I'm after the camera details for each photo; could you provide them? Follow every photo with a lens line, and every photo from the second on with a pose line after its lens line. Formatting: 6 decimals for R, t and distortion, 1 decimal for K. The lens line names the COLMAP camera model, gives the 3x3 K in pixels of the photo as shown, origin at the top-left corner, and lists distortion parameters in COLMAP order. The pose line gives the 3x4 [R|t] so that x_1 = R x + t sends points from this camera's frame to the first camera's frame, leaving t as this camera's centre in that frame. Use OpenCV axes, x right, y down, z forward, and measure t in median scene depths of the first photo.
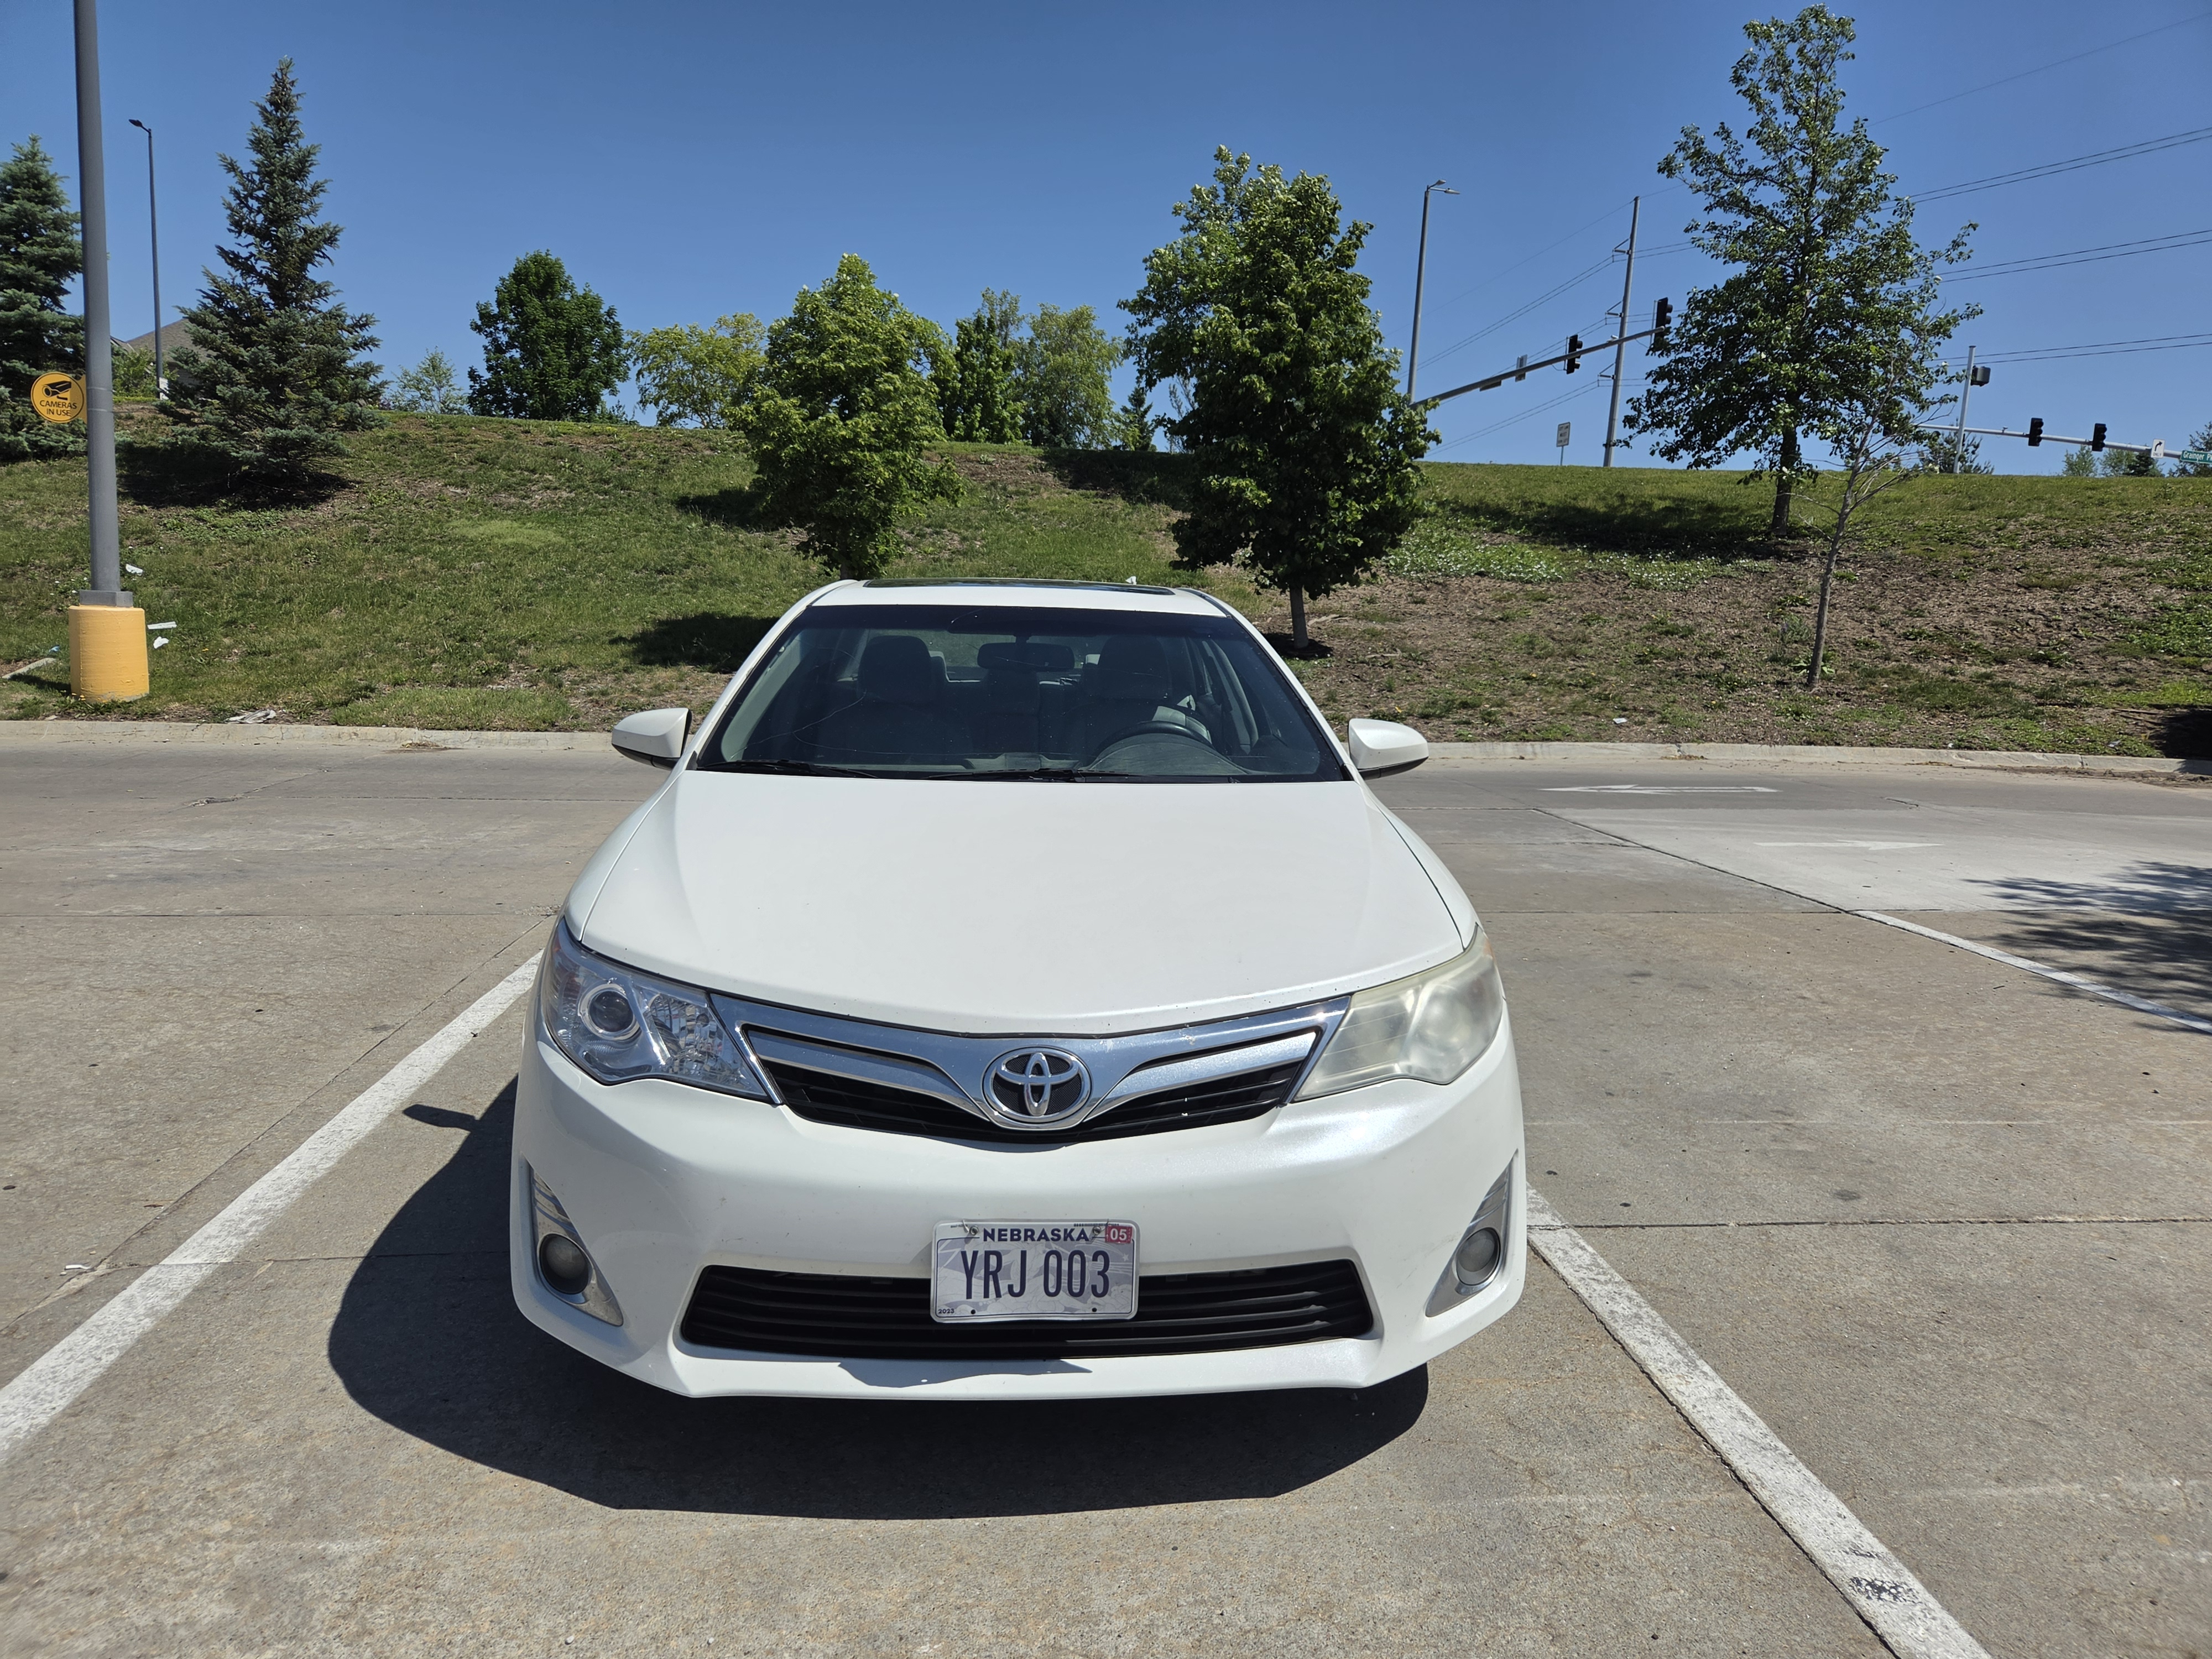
lens RADIAL K [[1487.8, 0, 1095.0], [0, 1487.8, 848.5], [0, 0, 1]] dist [0.062347, -0.048454]
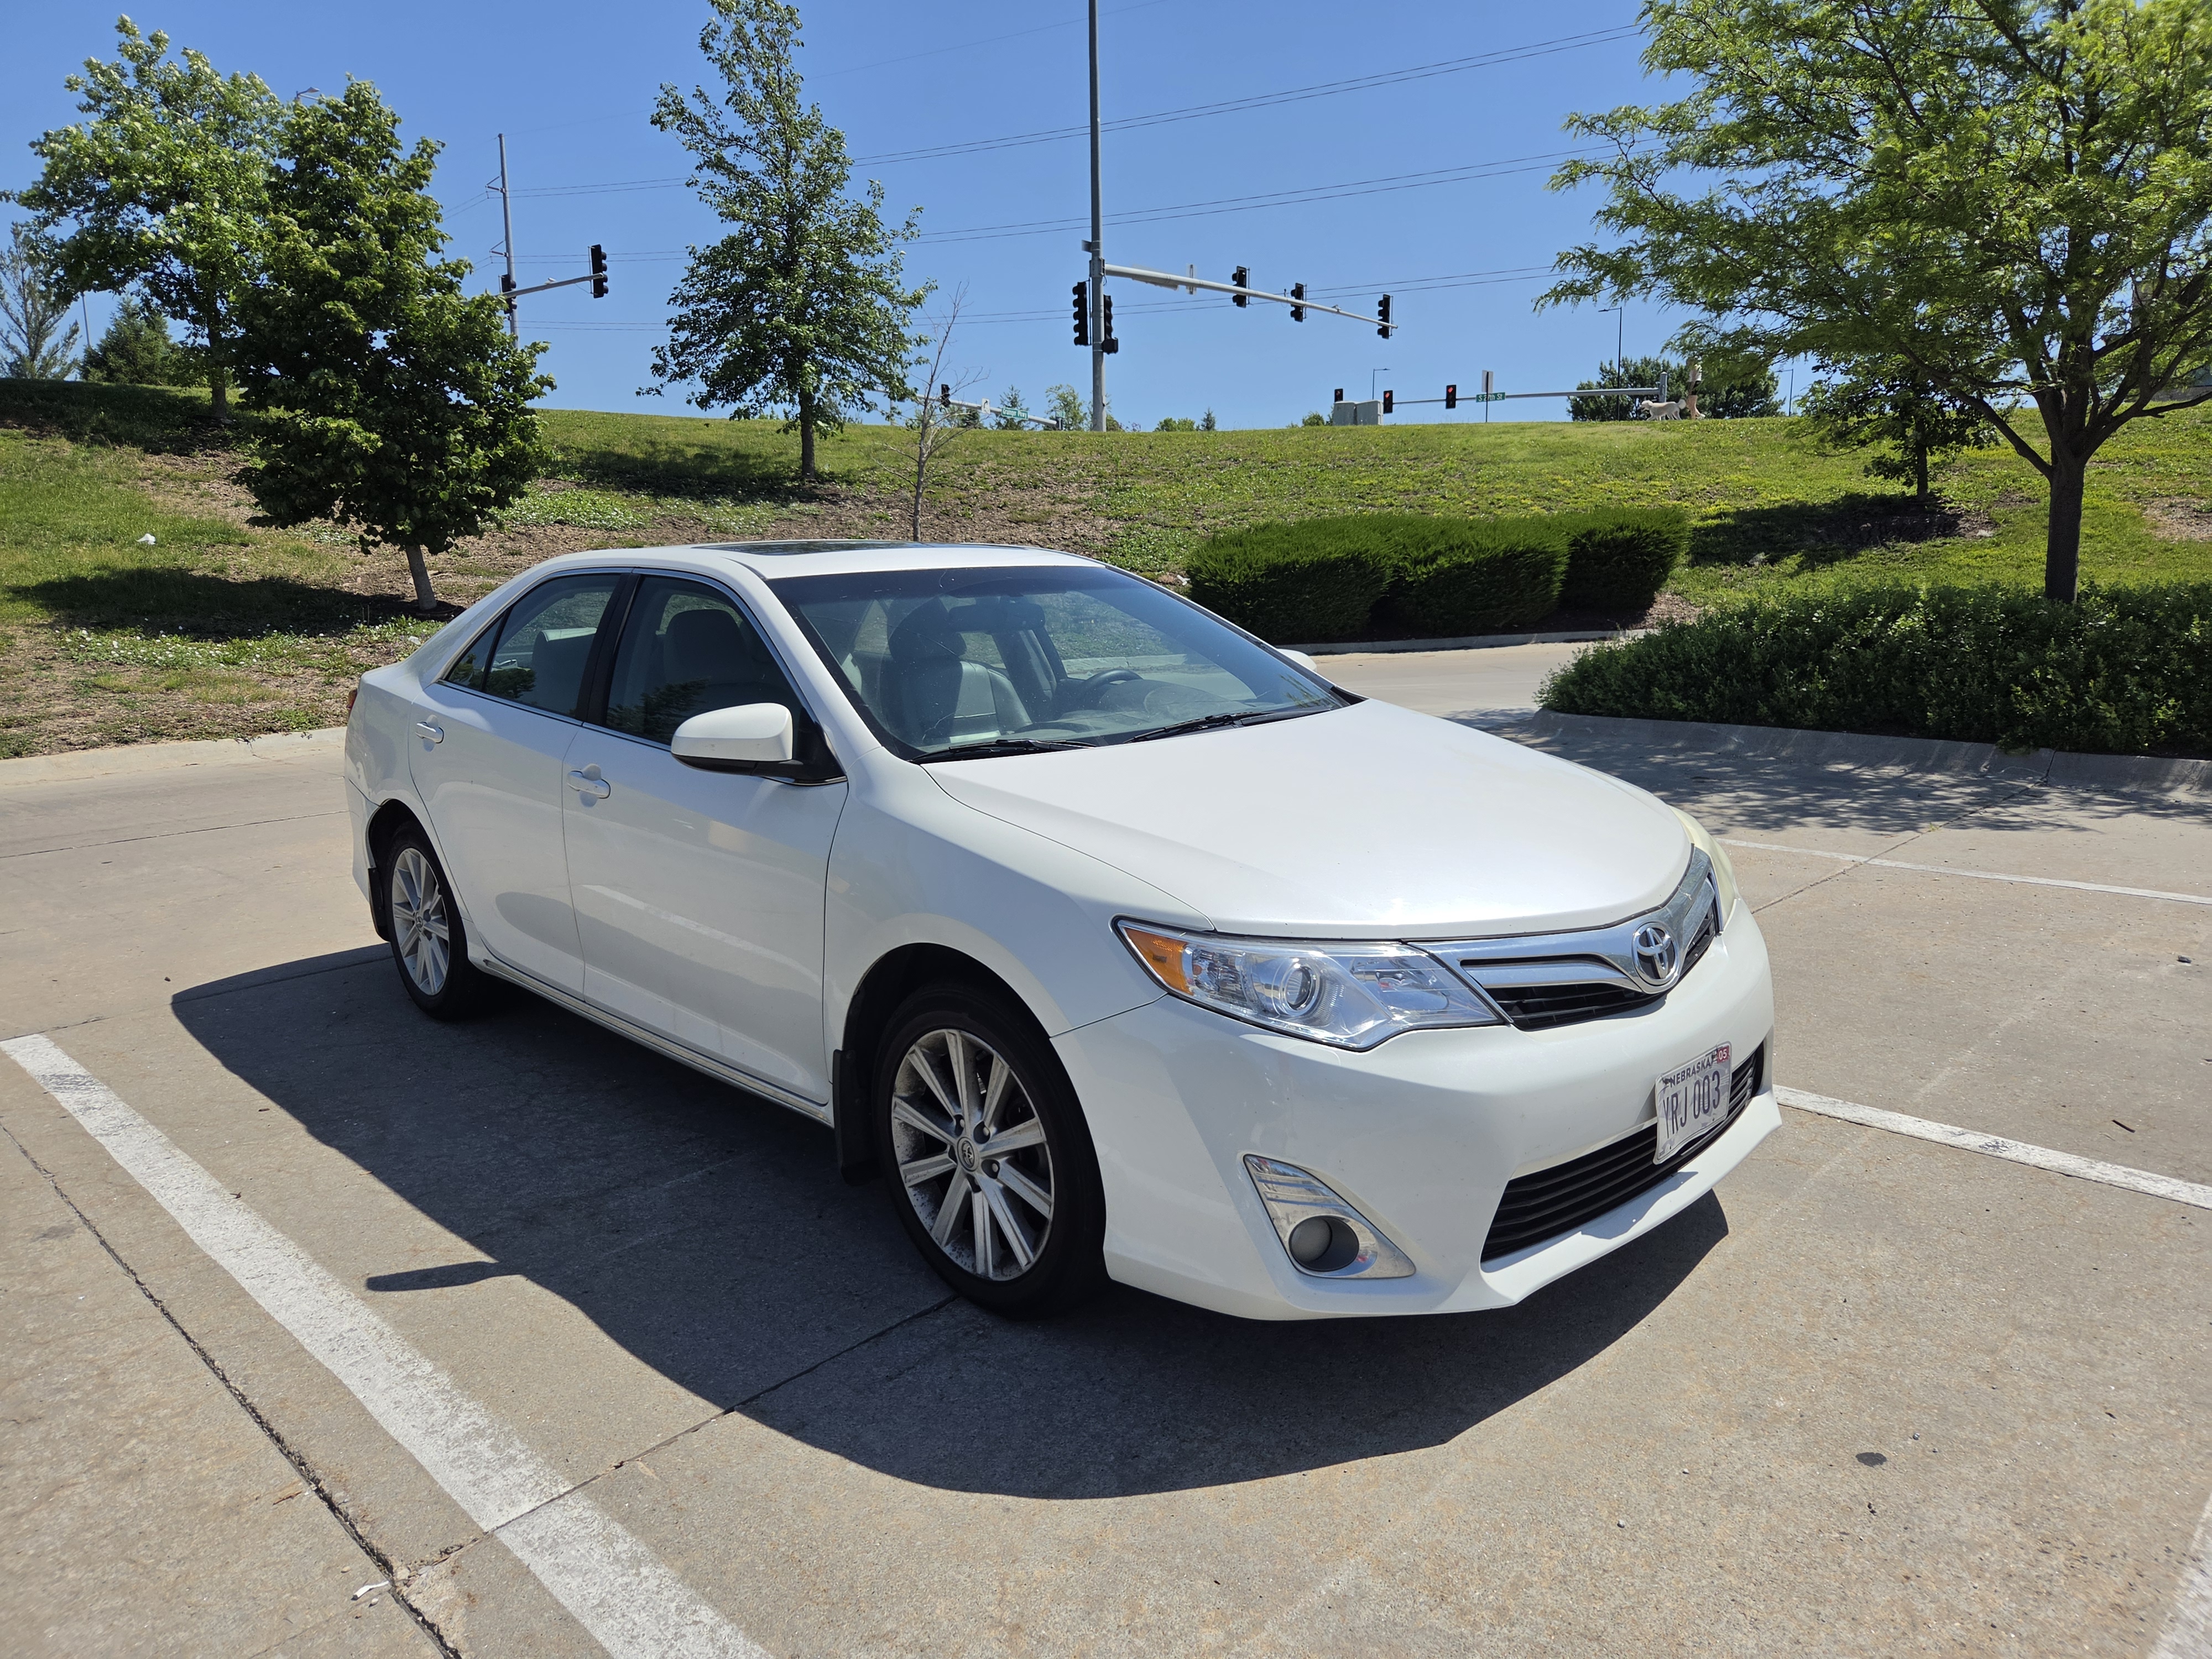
lens RADIAL K [[1487.8, 0, 1113.9], [0, 1487.8, 812.1], [0, 0, 1]] dist [0.062347, -0.048454]
pose [[0.761468, -0.155687, 0.629229, -0.109678], [0.147802, 0.986858, 0.065309, -0.009505], [-0.631127, 0.043271, 0.774472, 0.032776]]
